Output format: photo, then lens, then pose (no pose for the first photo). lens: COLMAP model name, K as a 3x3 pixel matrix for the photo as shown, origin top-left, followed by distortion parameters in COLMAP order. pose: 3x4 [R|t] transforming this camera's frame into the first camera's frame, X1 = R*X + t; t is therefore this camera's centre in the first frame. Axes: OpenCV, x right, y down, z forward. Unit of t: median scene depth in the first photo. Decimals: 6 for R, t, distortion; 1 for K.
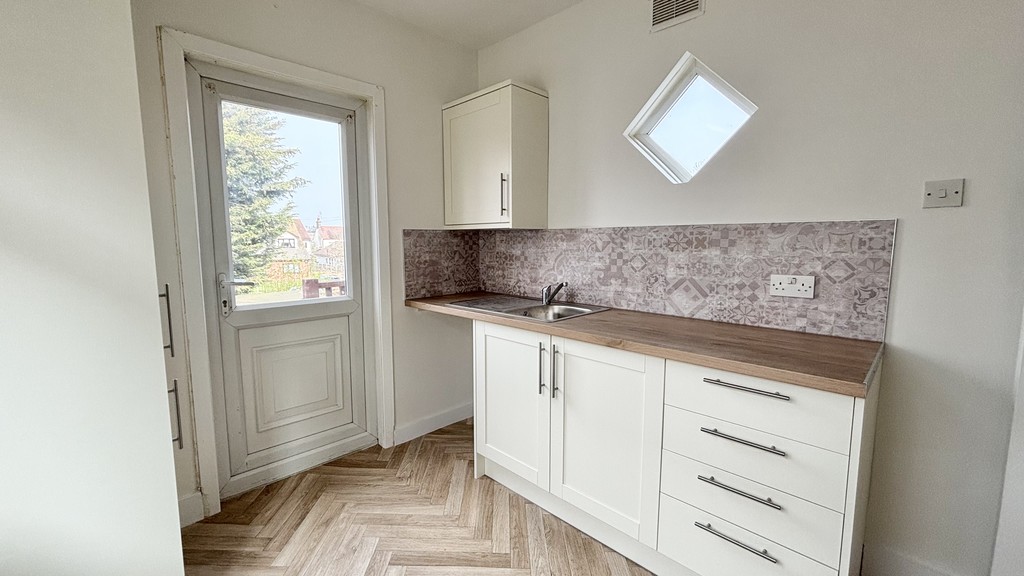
lens RADIAL K [[411.6, 0, 512.5], [0, 411.6, 285.4], [0, 0, 1]] dist [-0.001848, -0.000245]
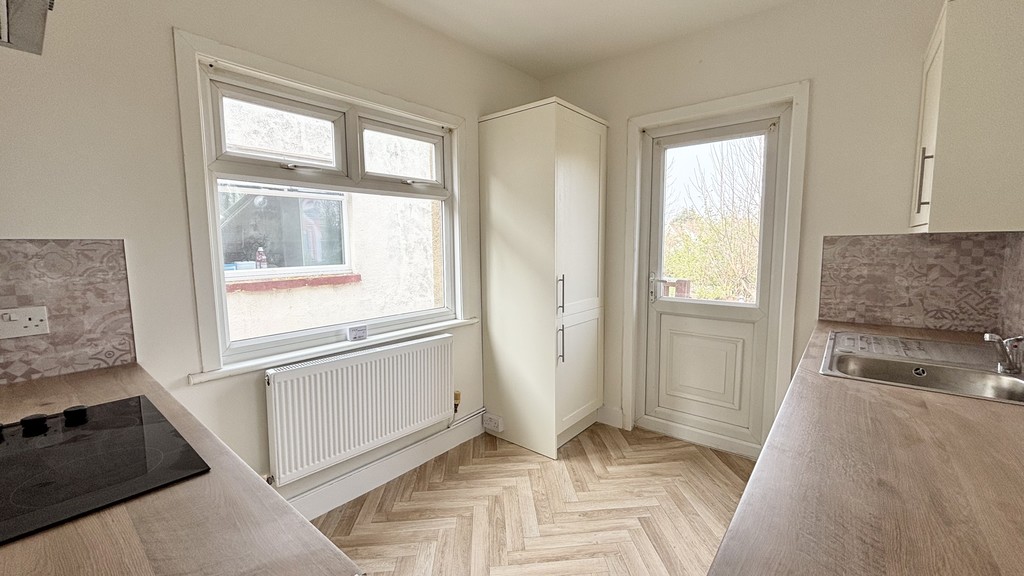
lens RADIAL K [[411.6, 0, 512.5], [0, 411.6, 285.4], [0, 0, 1]] dist [-0.001848, -0.000245]
pose [[0.093421, 0.095199, -0.991065, 0.501881], [-0.099431, 0.991334, 0.085853, -0.043419], [0.990649, 0.090522, 0.102077, 0.277560]]
